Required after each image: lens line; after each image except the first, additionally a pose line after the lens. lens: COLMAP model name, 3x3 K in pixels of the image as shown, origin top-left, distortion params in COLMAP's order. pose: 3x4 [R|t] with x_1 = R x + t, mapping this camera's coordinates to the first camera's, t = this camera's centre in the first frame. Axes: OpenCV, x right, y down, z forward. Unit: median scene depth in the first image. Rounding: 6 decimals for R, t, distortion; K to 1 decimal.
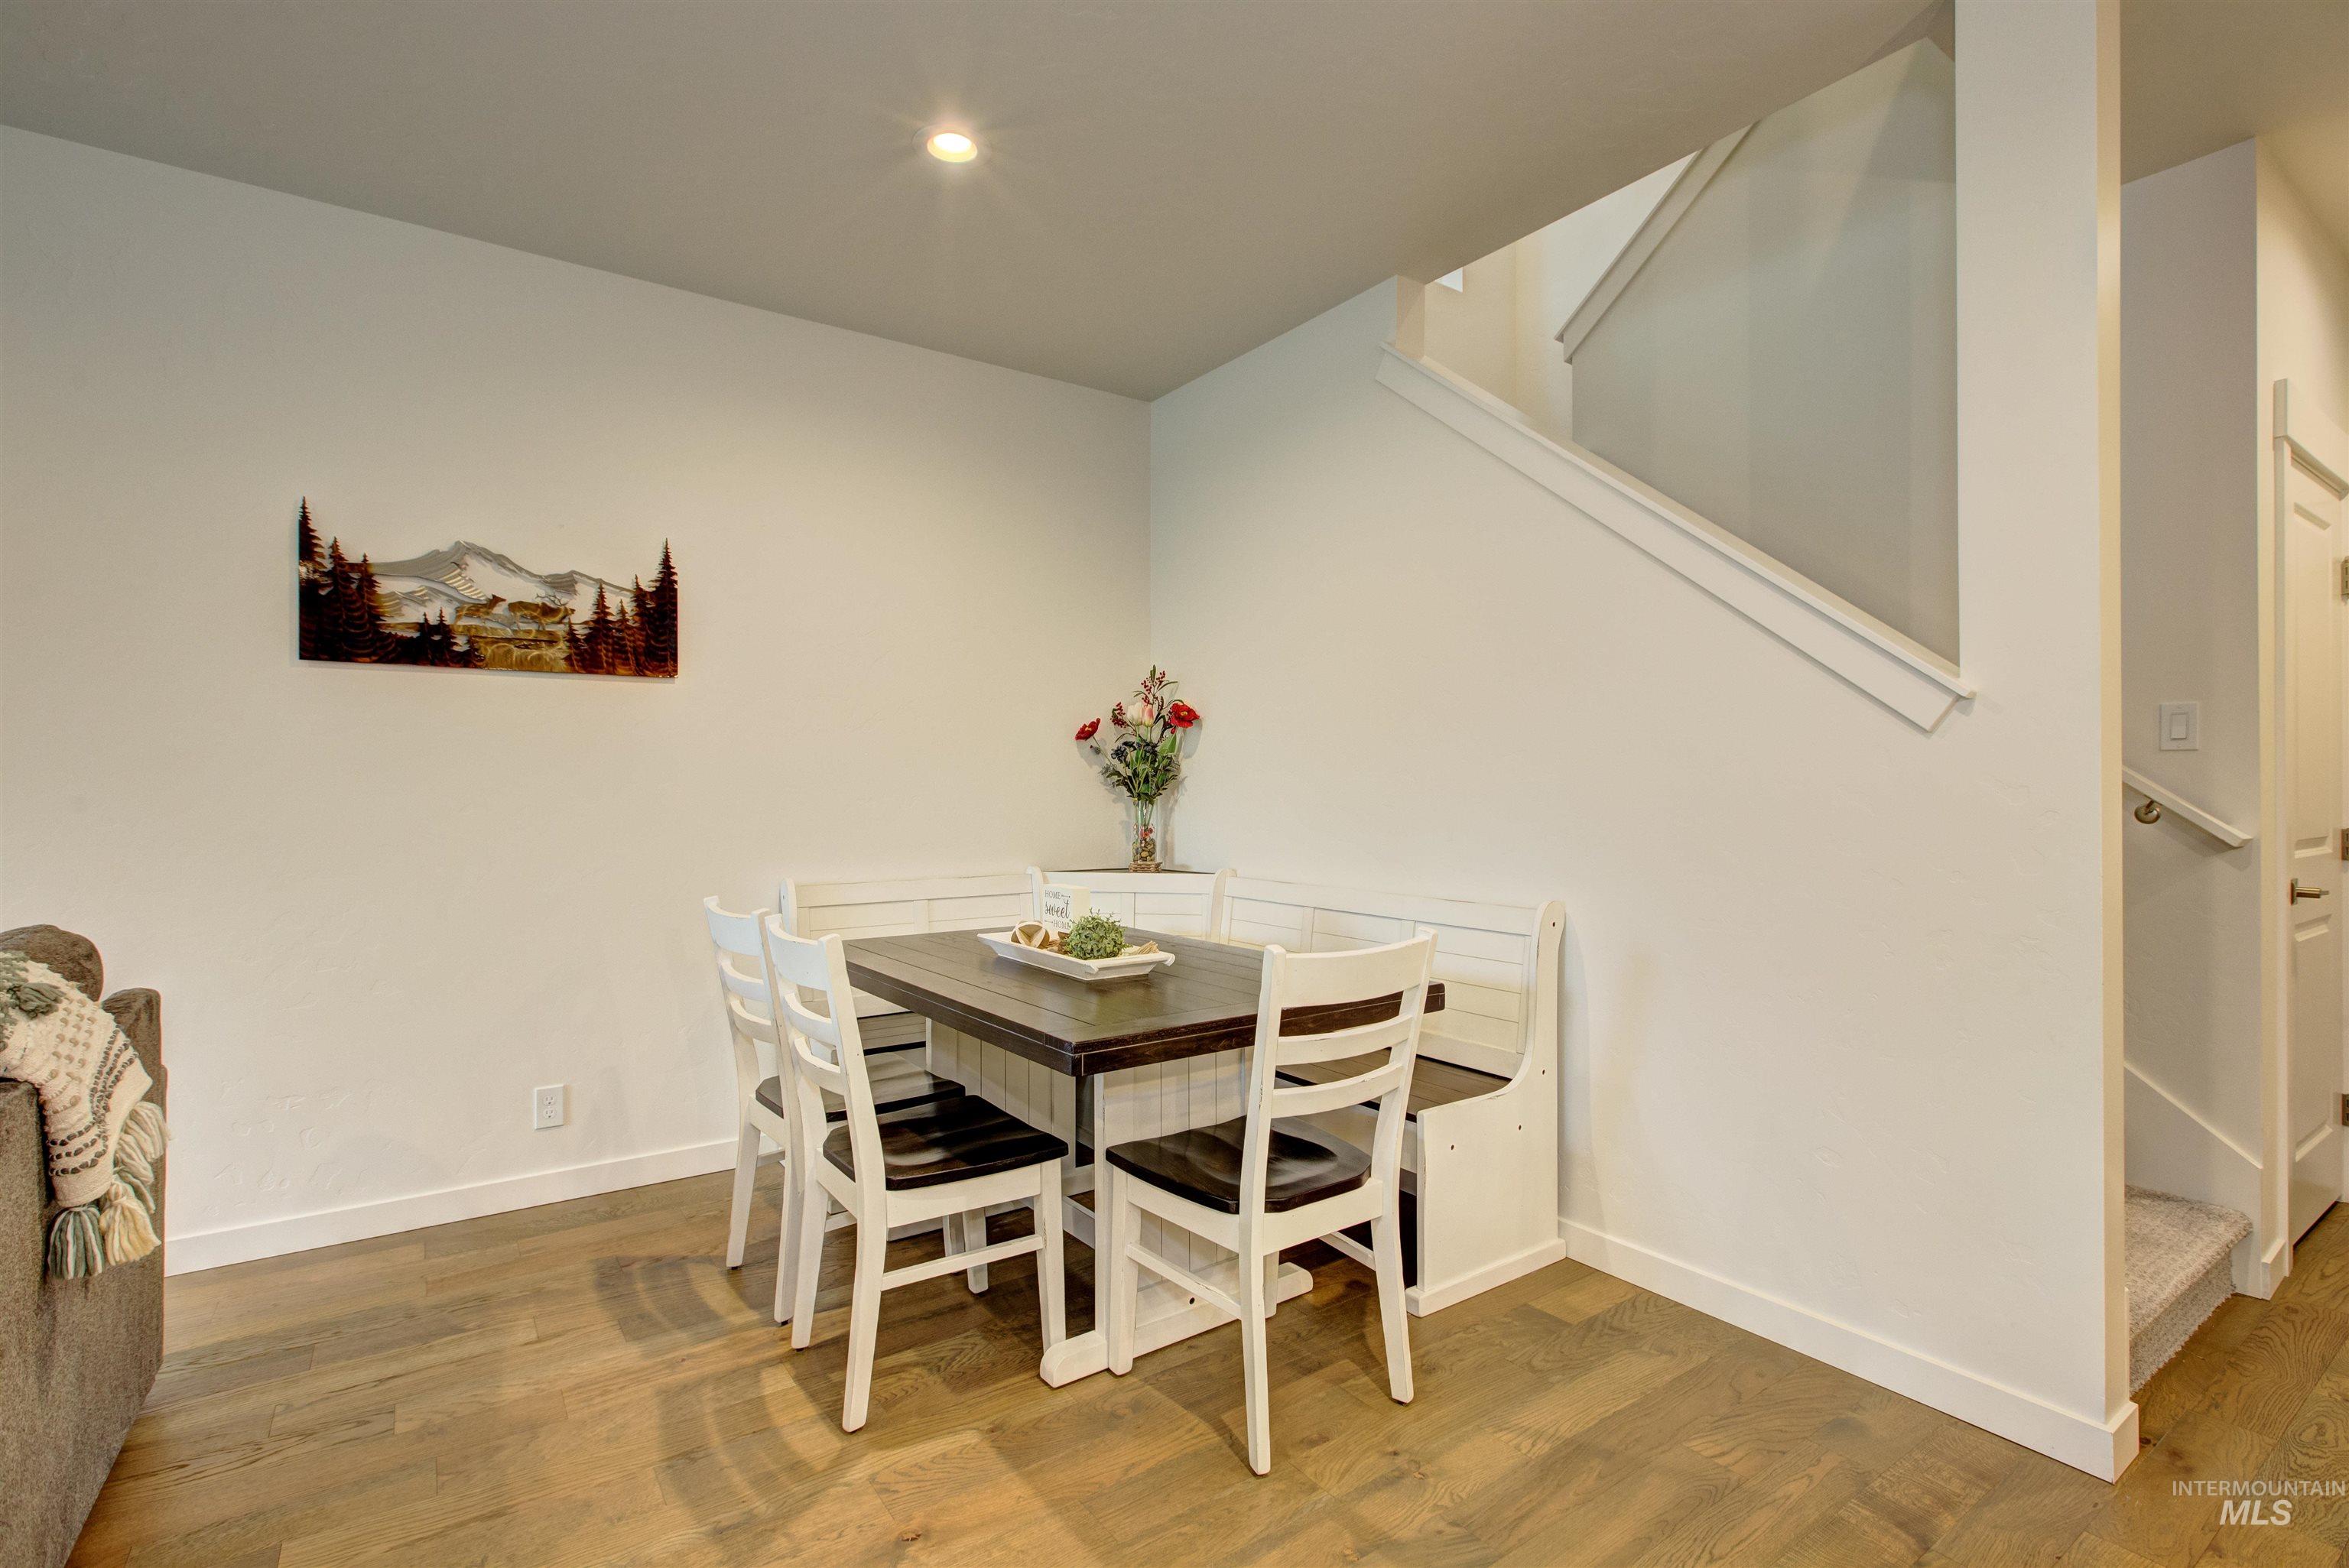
lens RADIAL K [[1097.4, 0, 1181.1], [0, 1097.4, 788.6], [0, 0, 1]] dist [-0.005813, 0.003175]
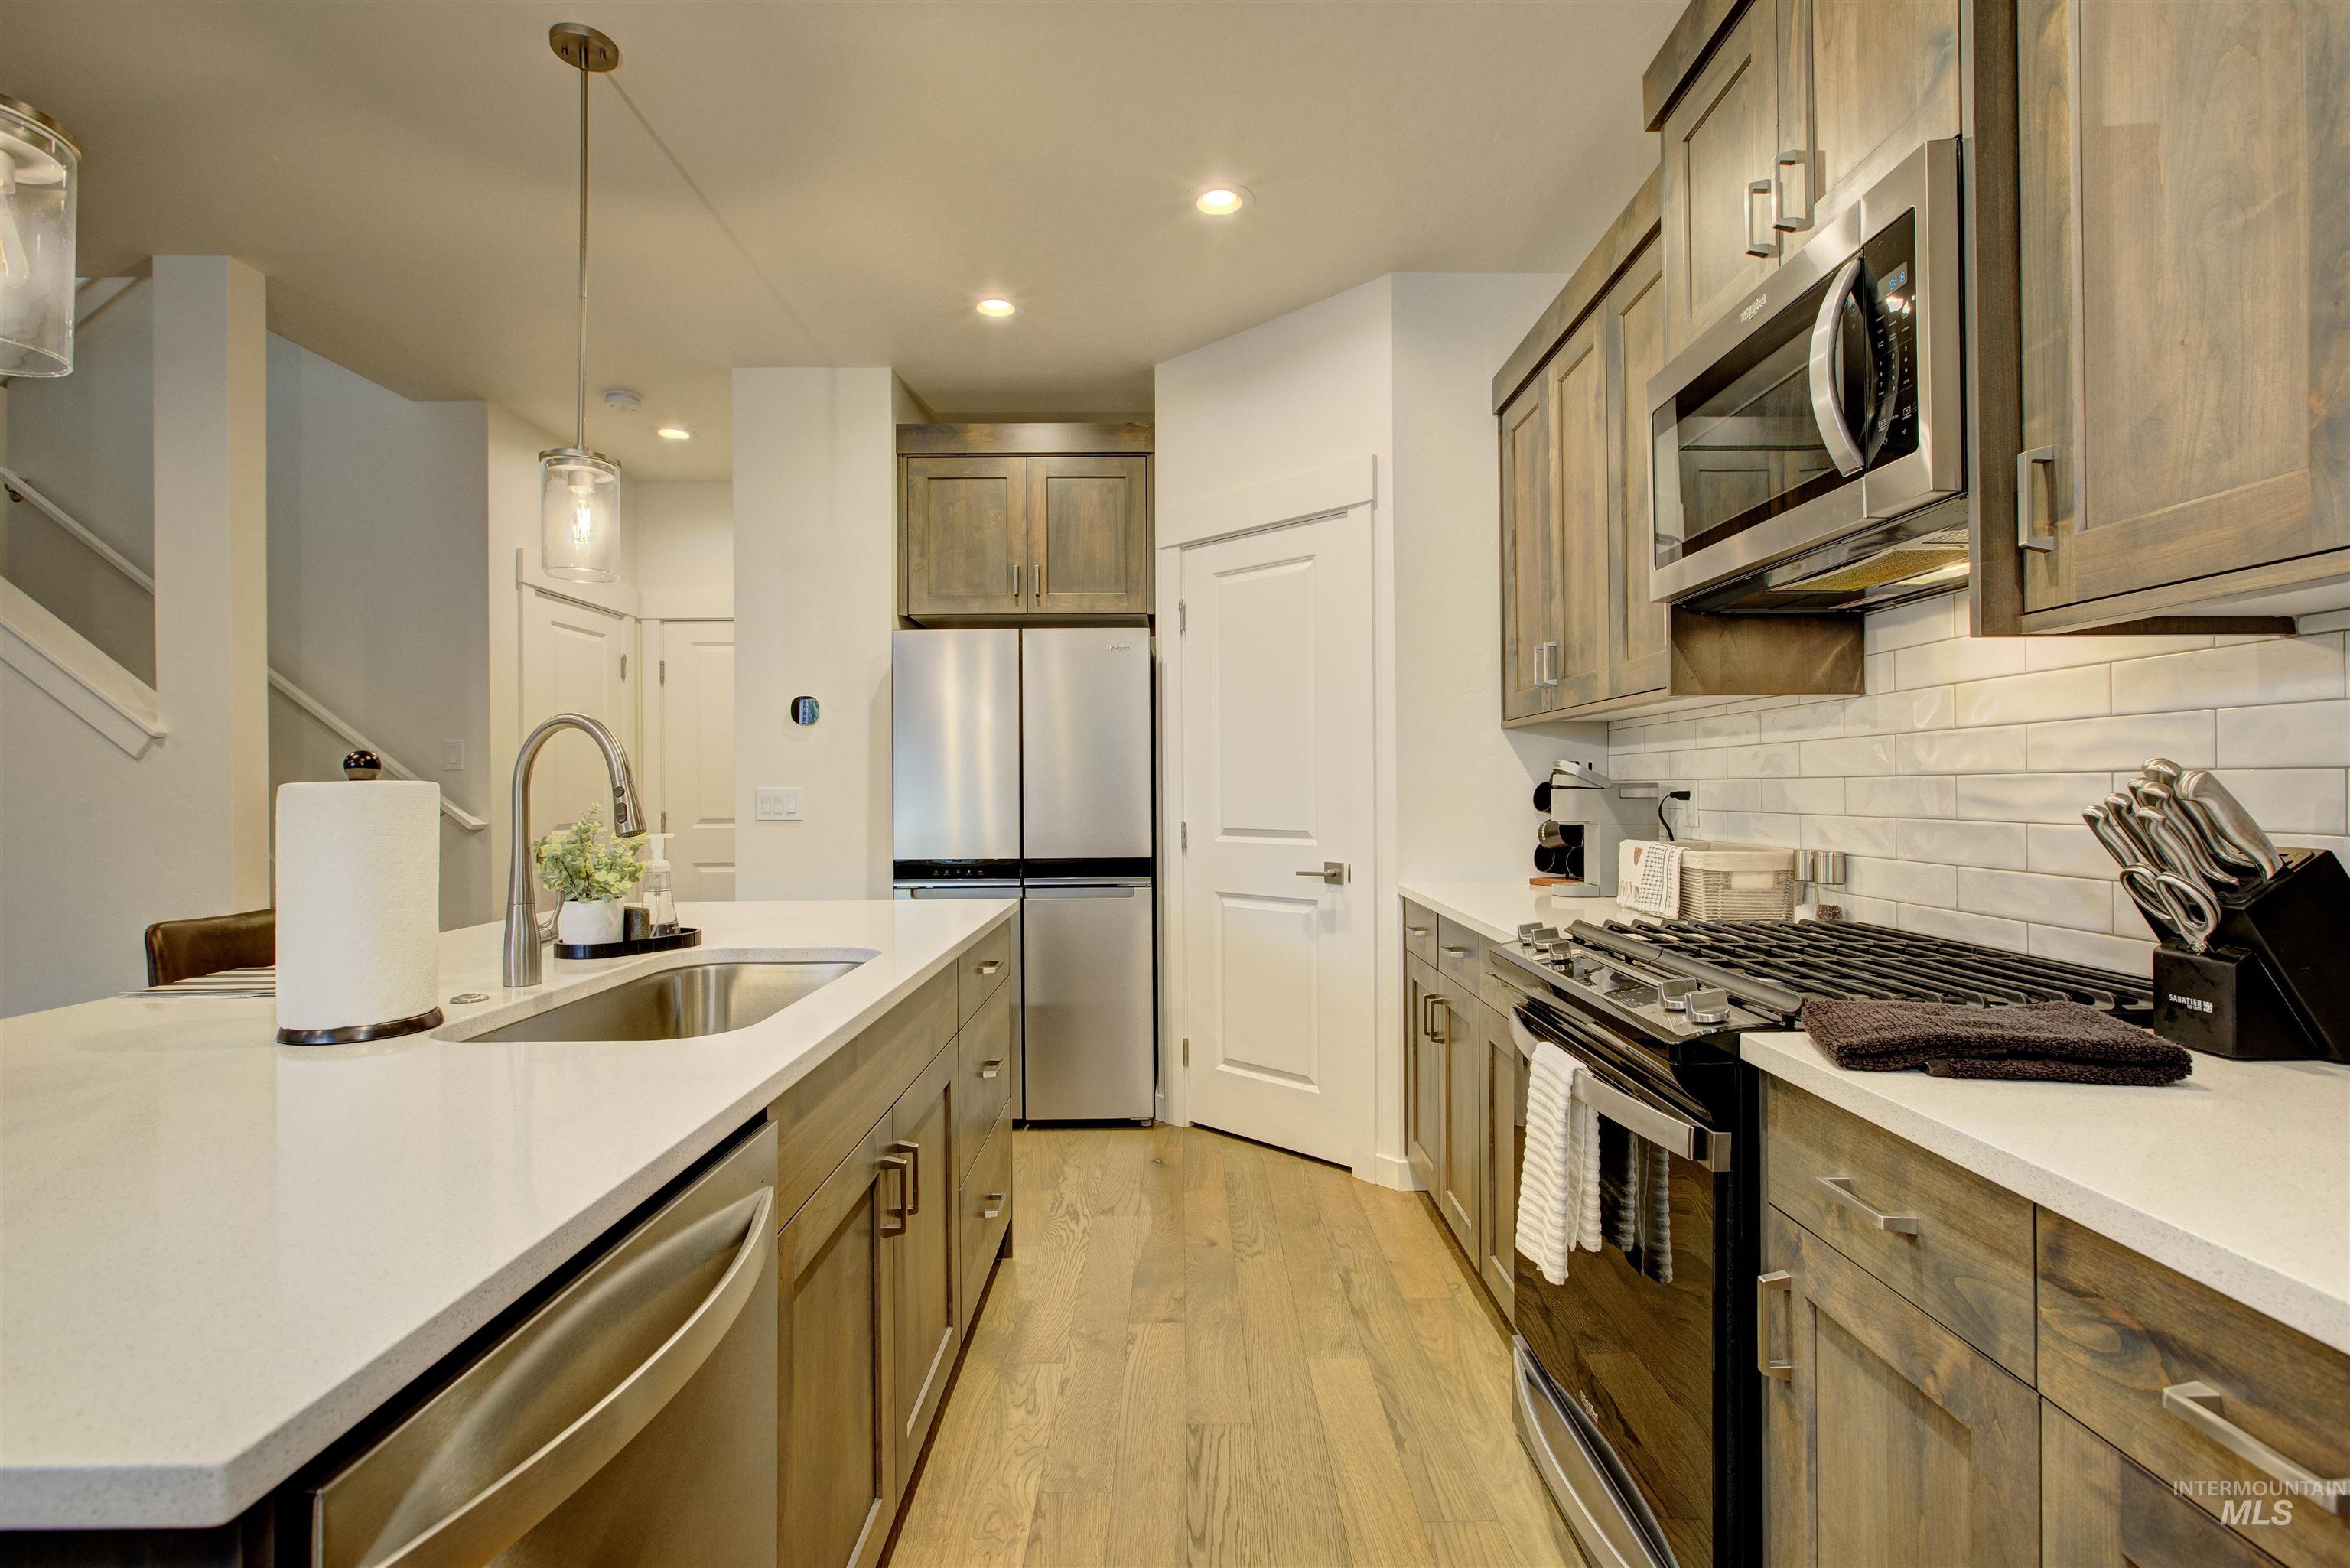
lens RADIAL K [[1097.9, 0, 1188.5], [0, 1097.9, 782.2], [0, 0, 1]] dist [-0.005813, 0.003175]
pose [[0.587275, 0.000269, 0.809387, 0.414537], [0.008758, 0.999939, -0.006687, 0.000836], [-0.809340, 0.011016, 0.587237, -1.252579]]
